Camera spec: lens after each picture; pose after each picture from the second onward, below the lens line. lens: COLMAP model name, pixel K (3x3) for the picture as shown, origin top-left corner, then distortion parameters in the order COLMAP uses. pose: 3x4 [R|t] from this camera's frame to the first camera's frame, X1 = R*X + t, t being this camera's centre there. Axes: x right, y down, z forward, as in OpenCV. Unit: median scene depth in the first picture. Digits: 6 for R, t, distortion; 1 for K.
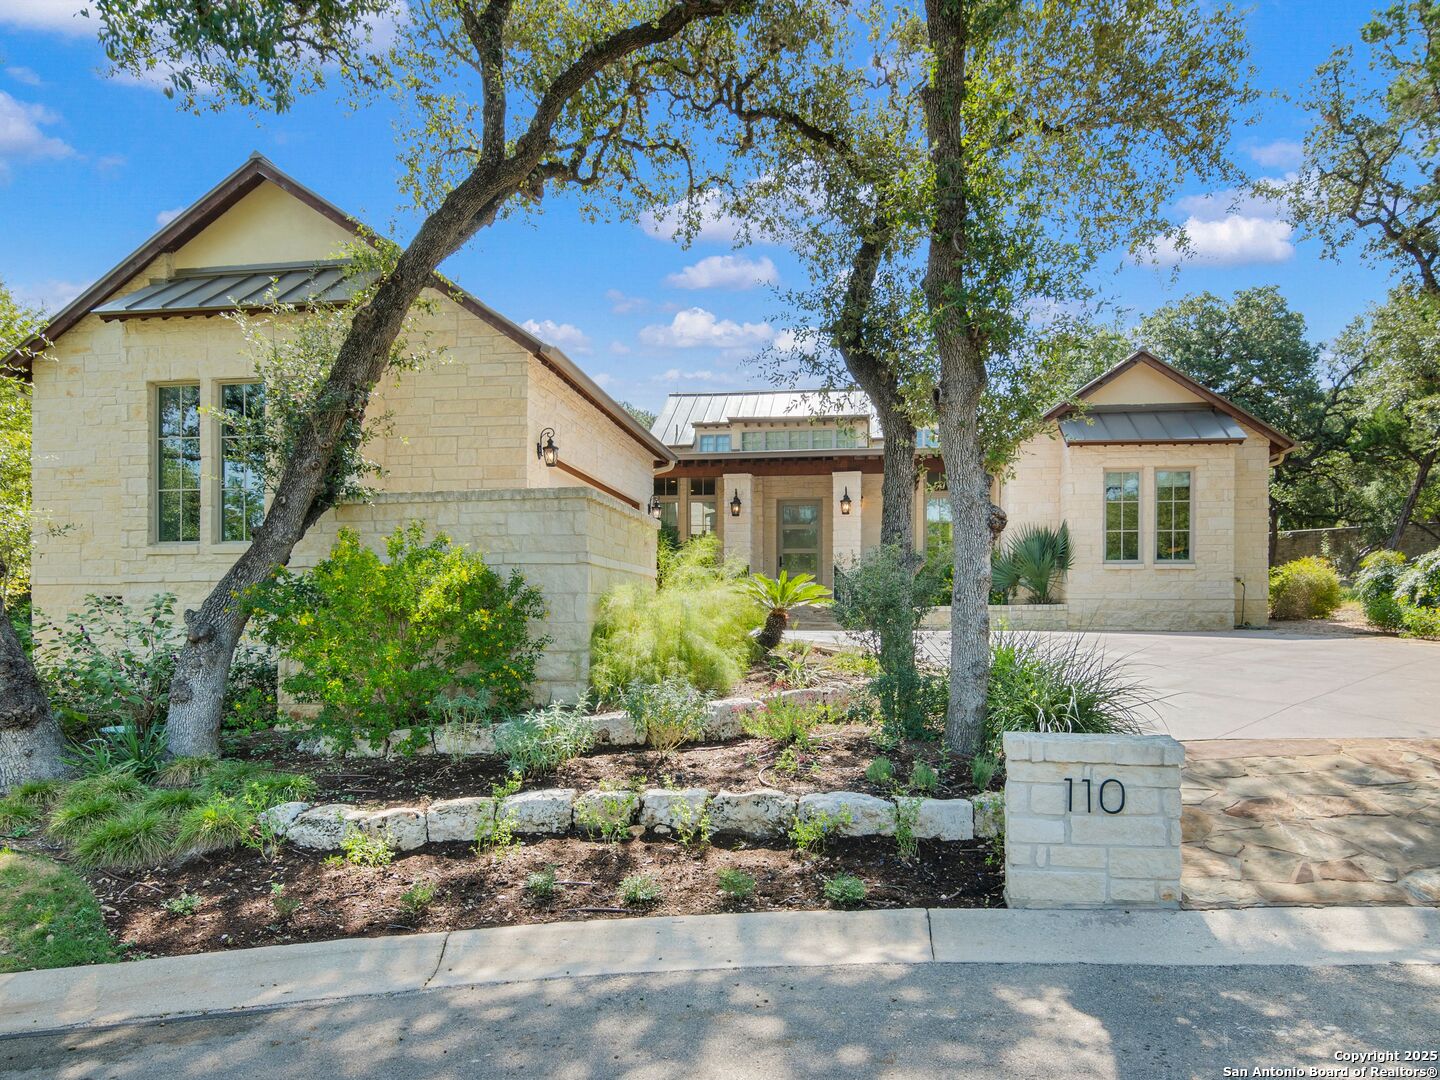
lens RADIAL K [[805.2, 0, 720.0], [0, 805.2, 540.0], [0, 0, 1]] dist [-0.004892, -0.005924]
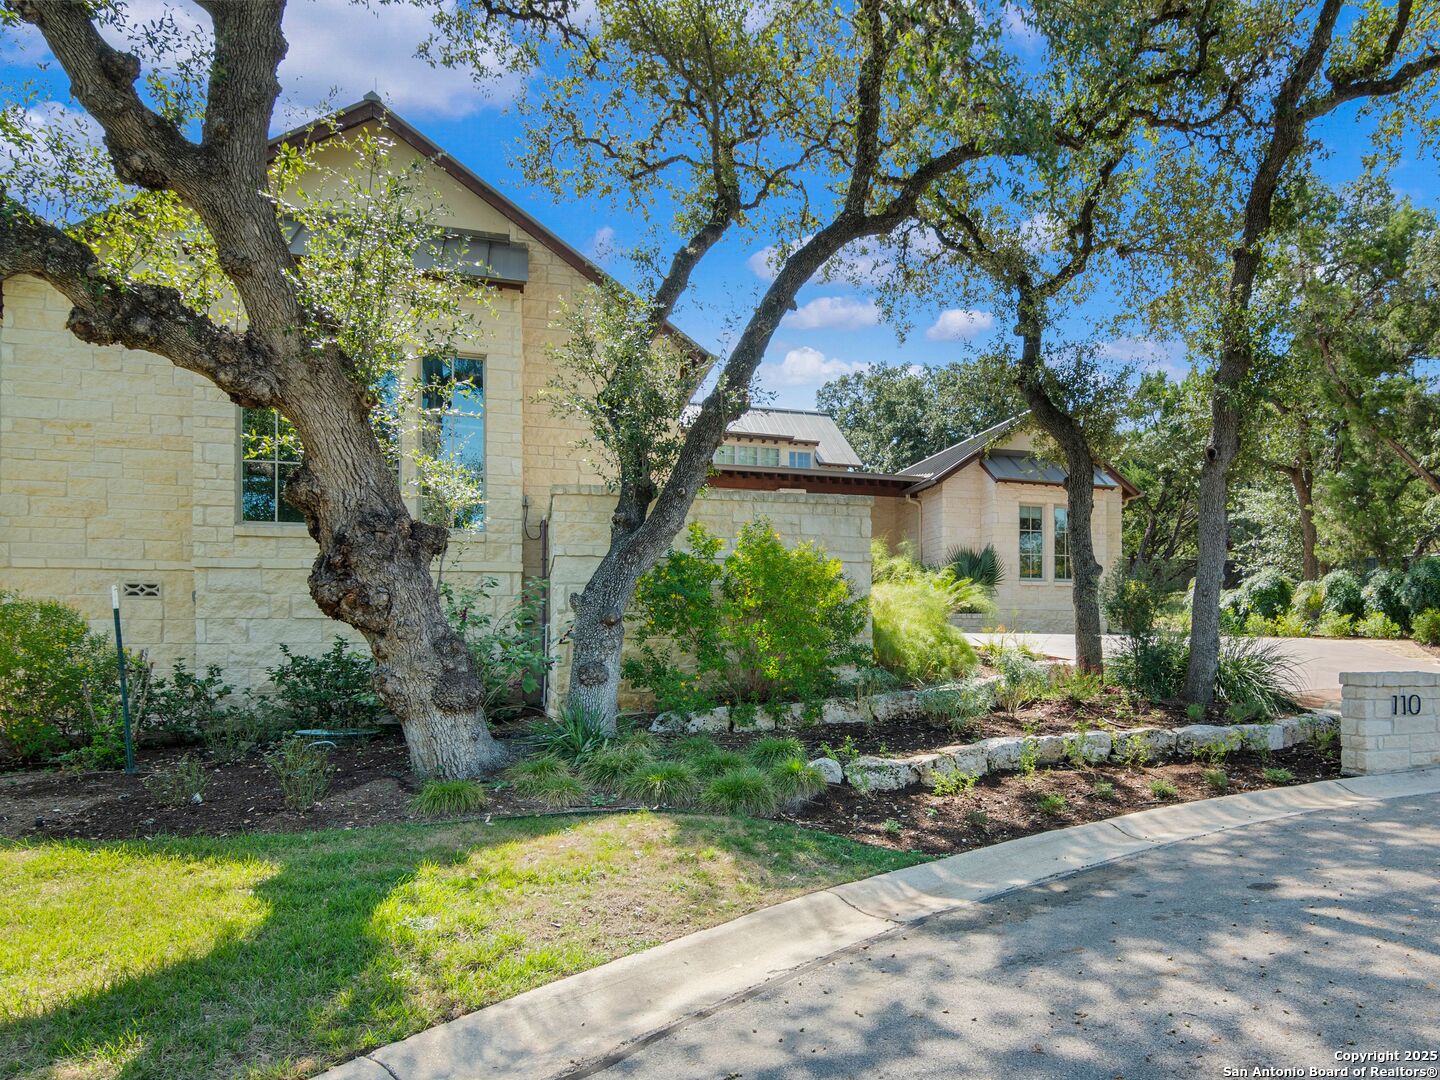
lens RADIAL K [[872.9, 0, 720.0], [0, 872.9, 540.0], [0, 0, 1]] dist [-0.004410, -0.005491]
pose [[0.918471, 0.046074, 0.392795, -0.561418], [-0.038786, 0.998897, -0.026475, 0.025582], [-0.393582, 0.009082, 0.919245, -0.044281]]
